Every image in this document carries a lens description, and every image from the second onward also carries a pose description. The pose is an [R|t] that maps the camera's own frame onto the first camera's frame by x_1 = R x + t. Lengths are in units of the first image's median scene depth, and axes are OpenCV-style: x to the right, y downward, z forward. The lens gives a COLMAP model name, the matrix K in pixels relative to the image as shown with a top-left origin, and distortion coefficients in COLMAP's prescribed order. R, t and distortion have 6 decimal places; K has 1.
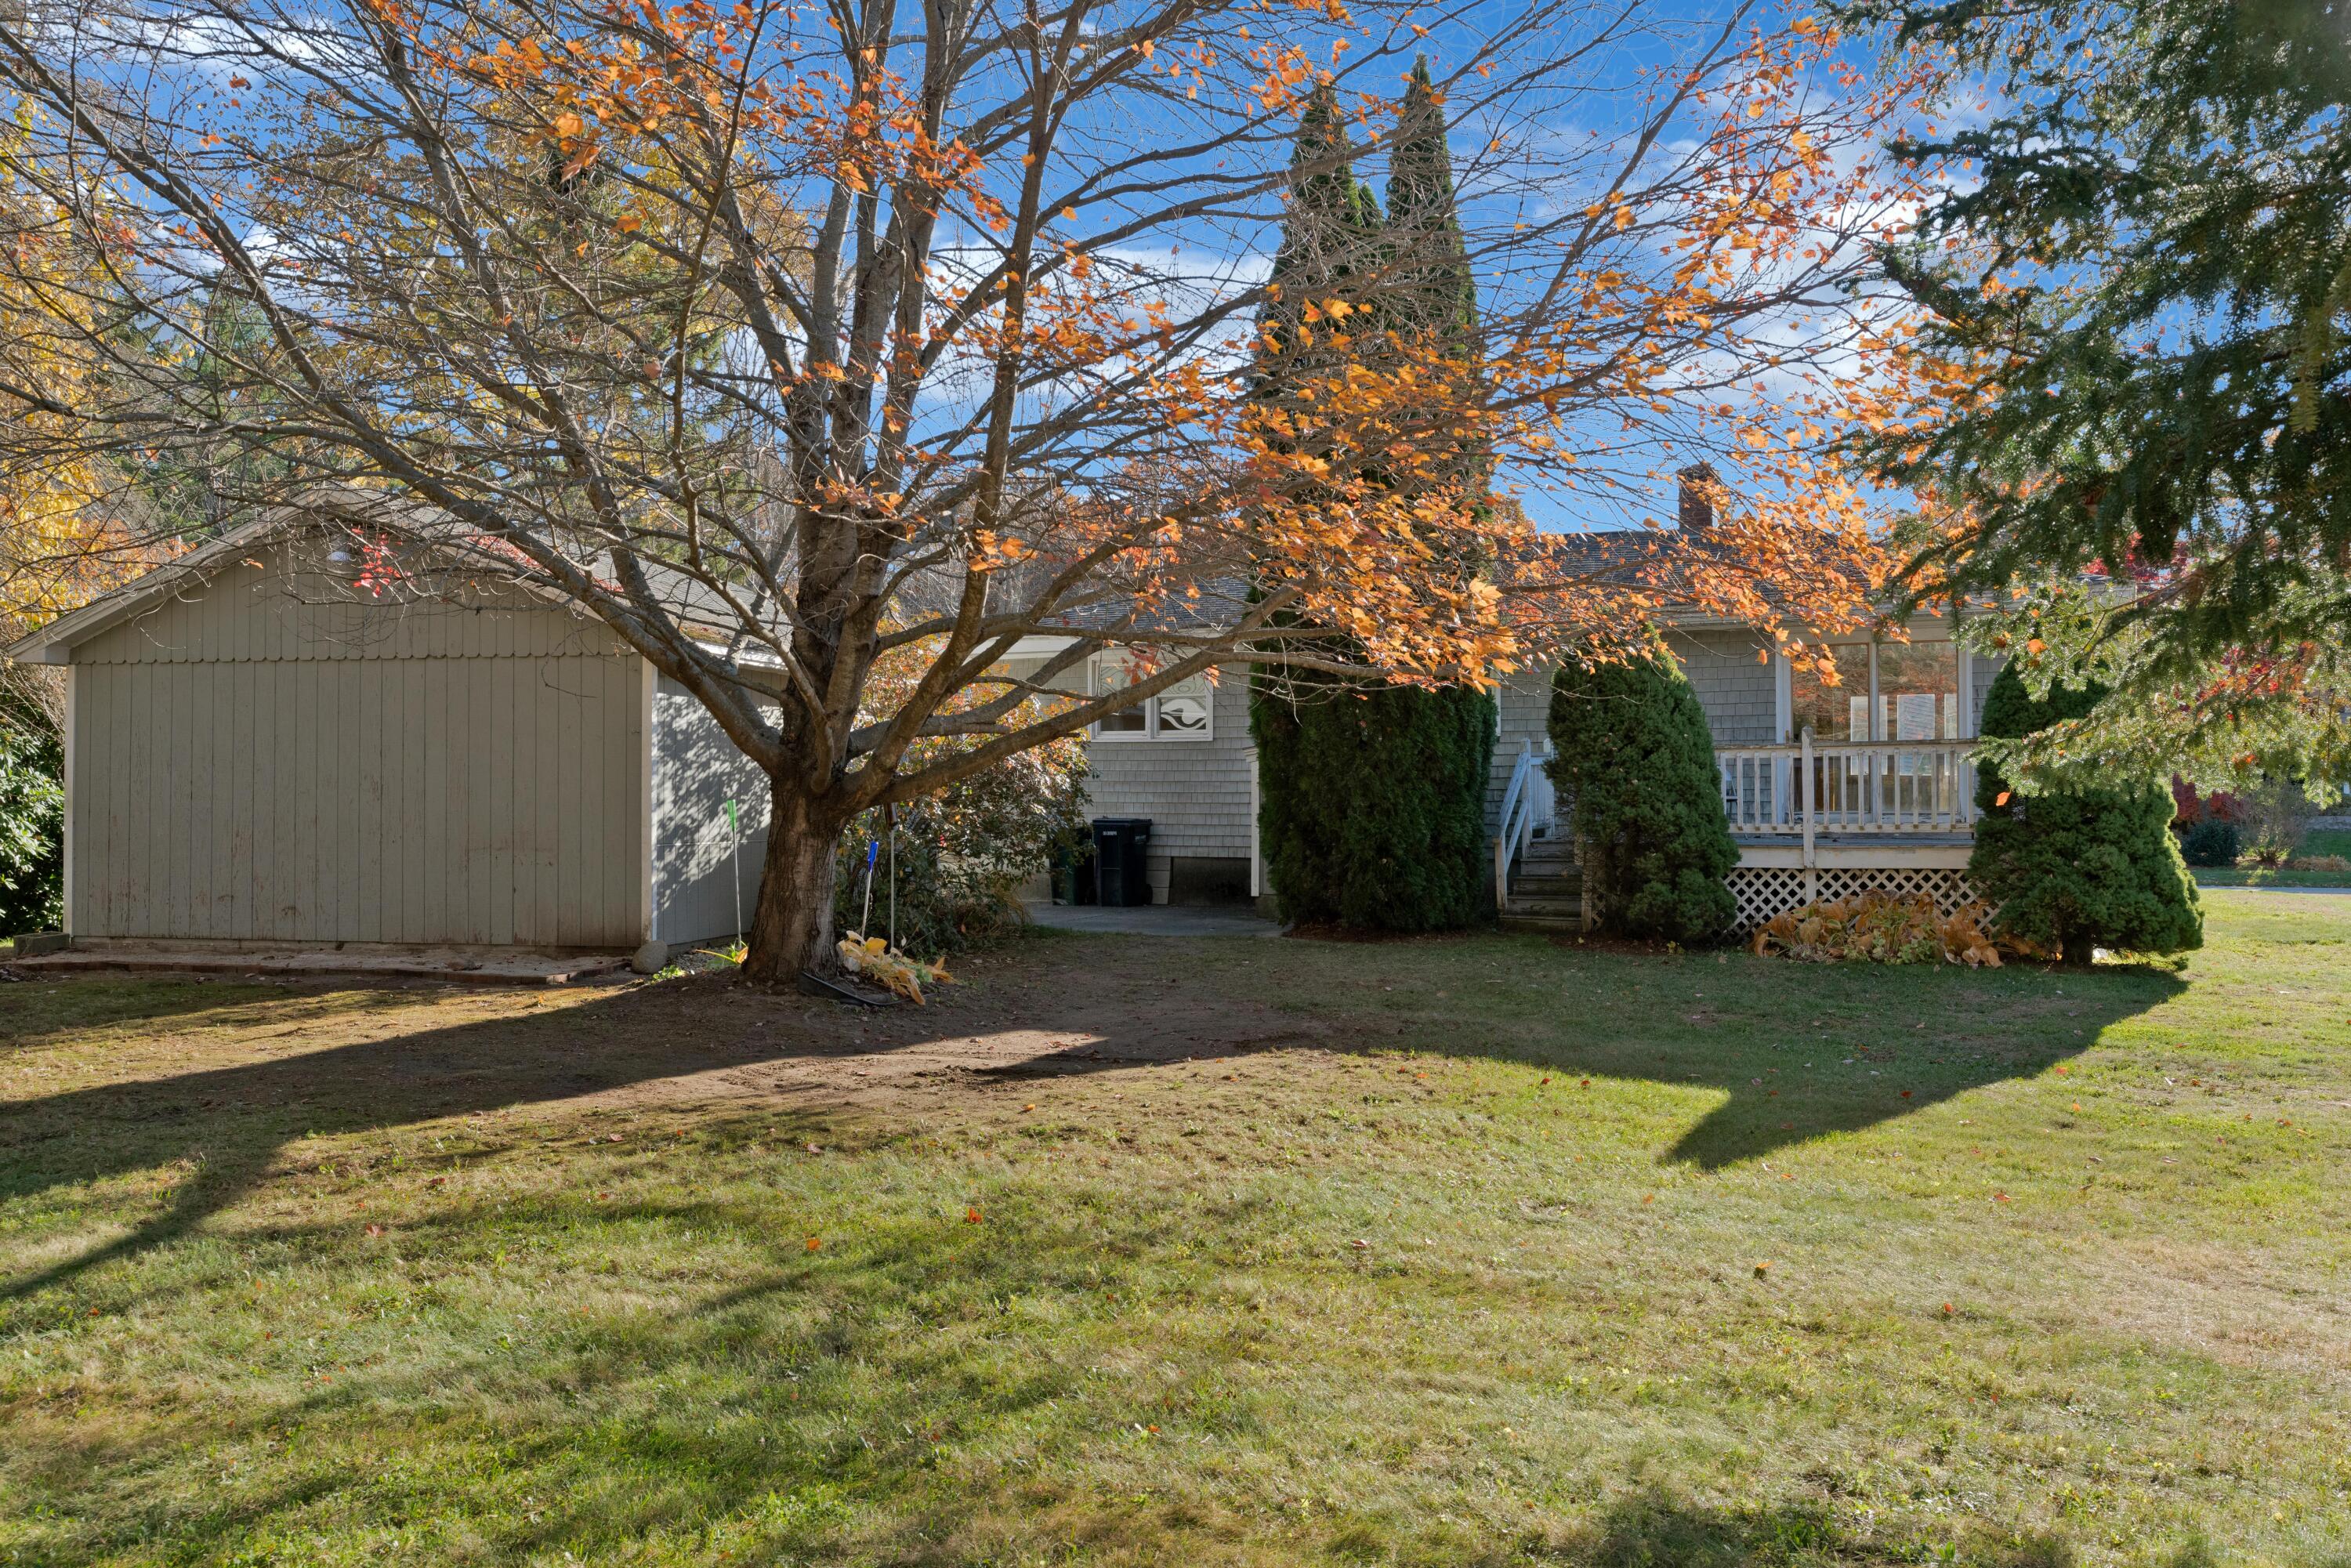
lens RADIAL K [[1977.1, 0, 1180.0], [0, 1977.1, 781.2], [0, 0, 1]] dist [0.012643, 0.004830]
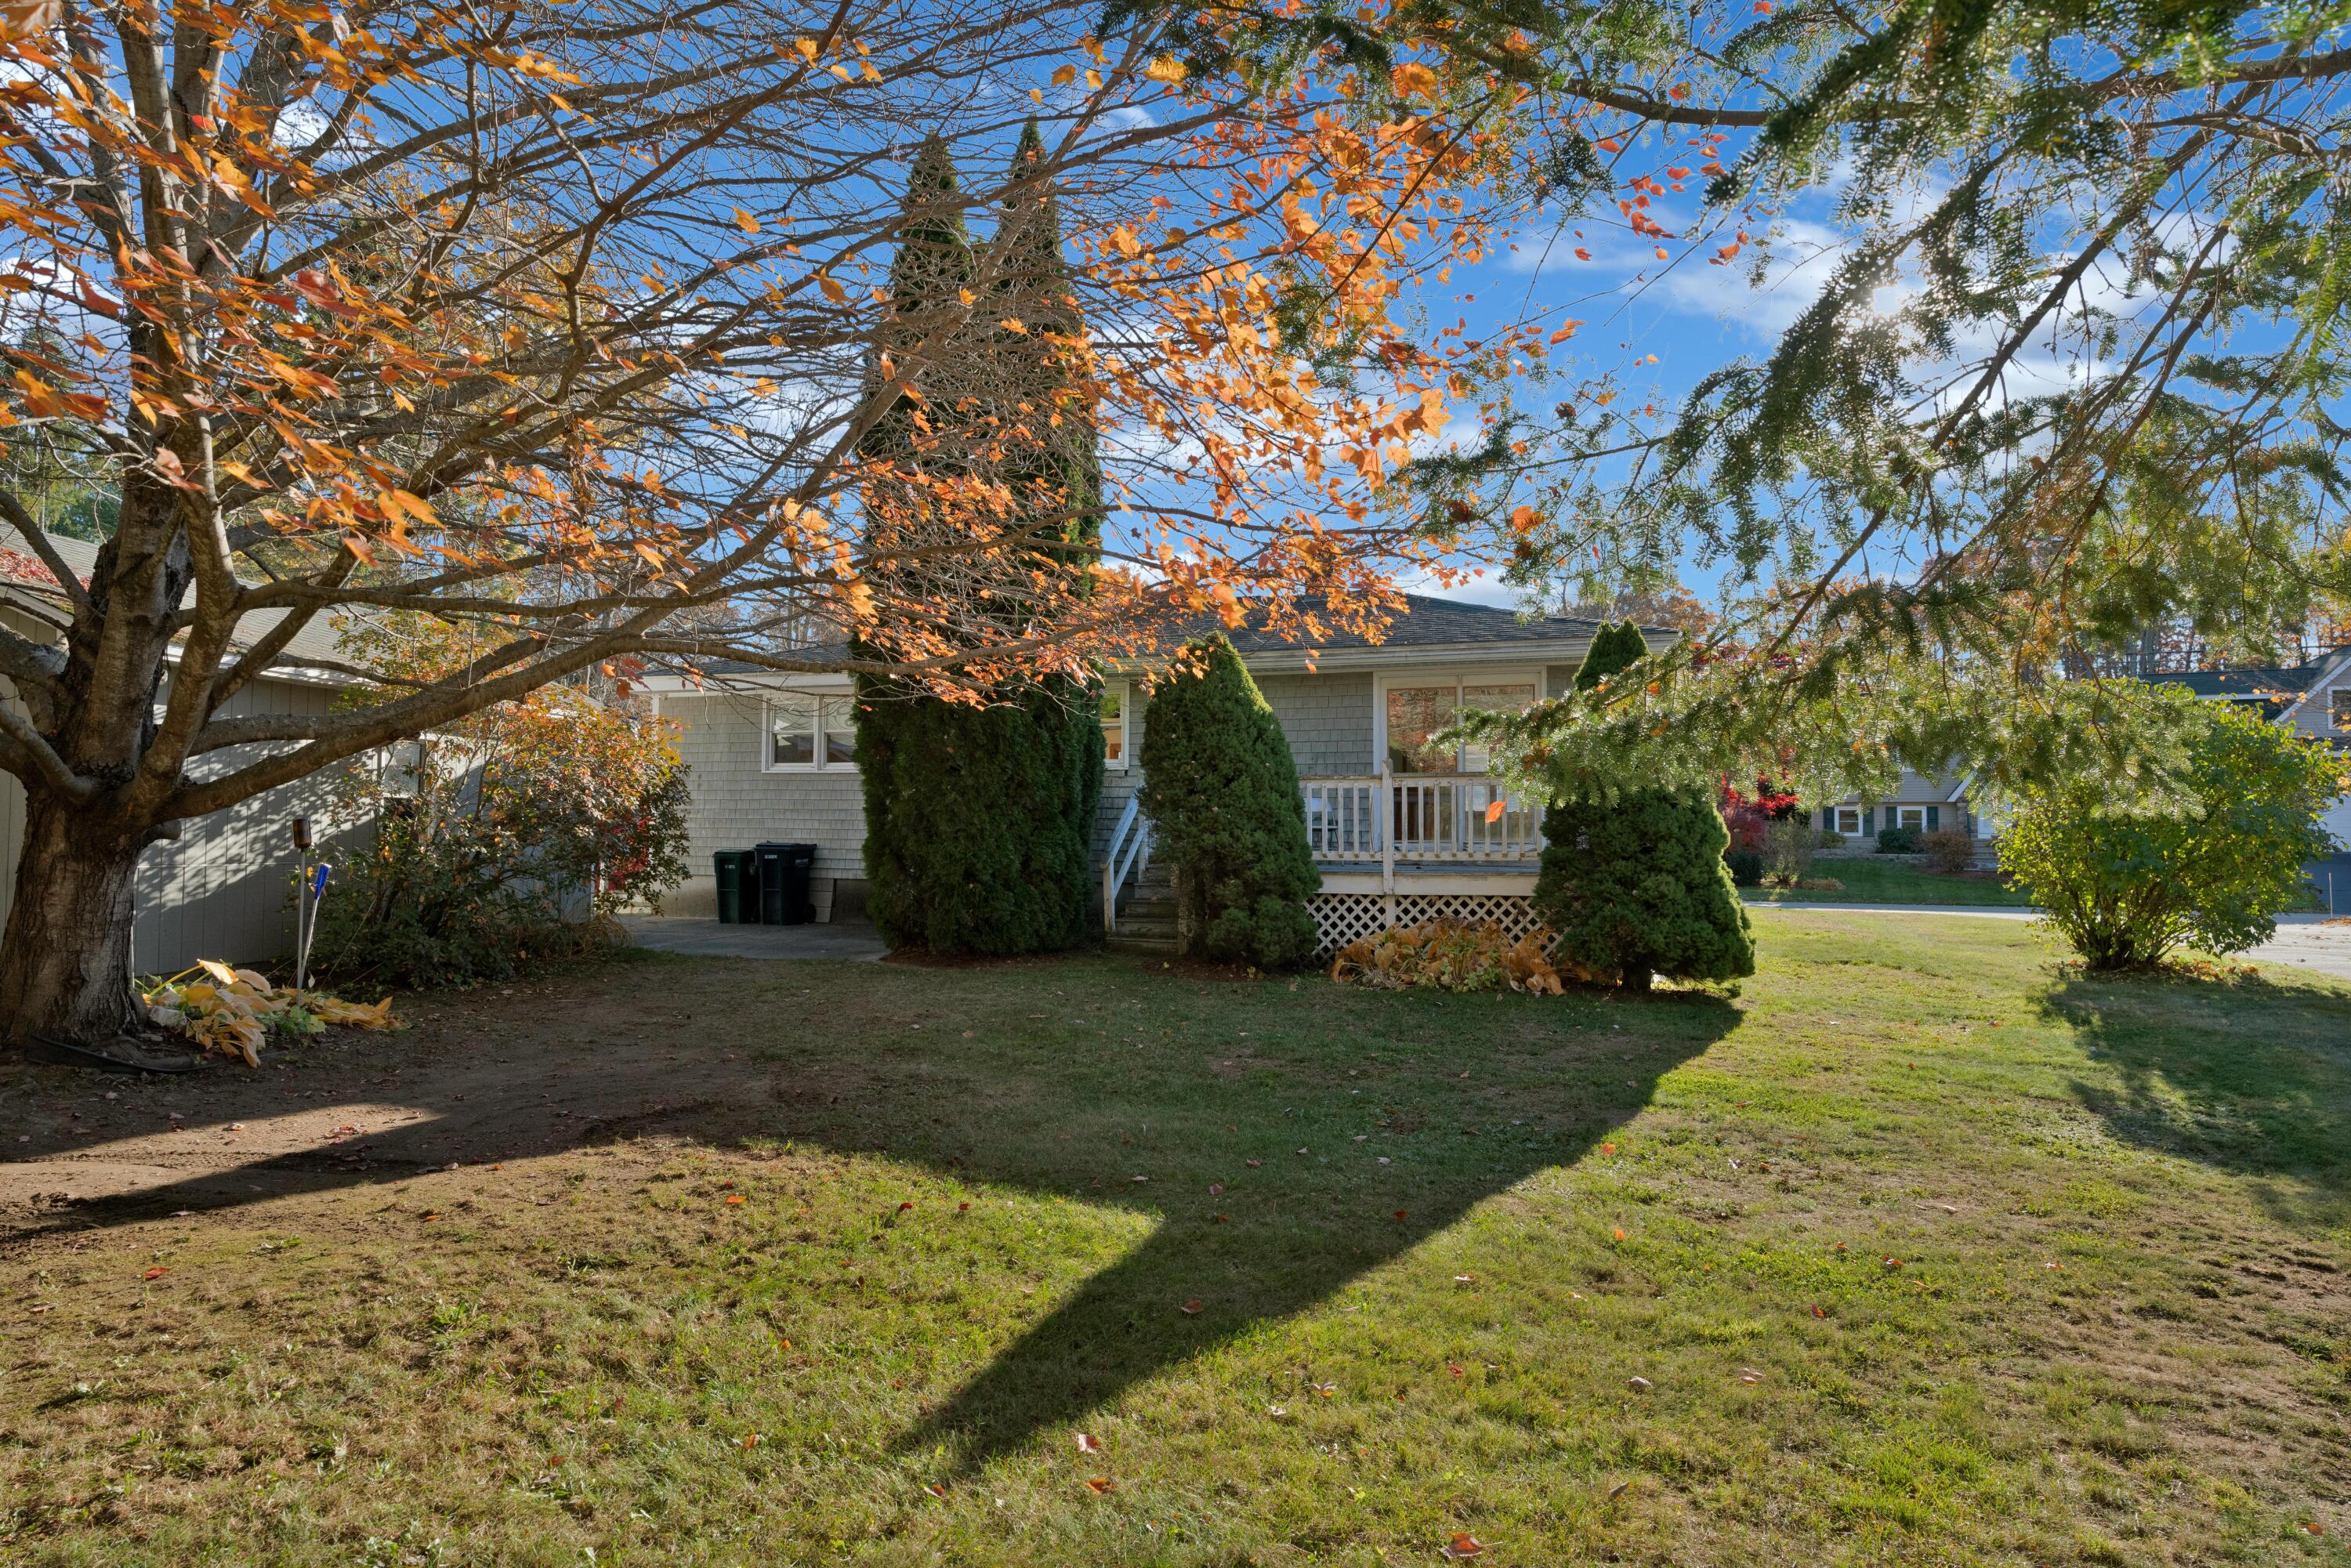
lens RADIAL K [[1327.7, 0, 1169.6], [0, 1327.7, 786.3], [0, 0, 1]] dist [-0.003732, -0.000319]
pose [[0.996950, 0.009573, 0.077458, 0.150149], [-0.007486, 0.999602, -0.027184, 0.007114], [-0.077687, 0.026521, 0.996625, 0.316627]]
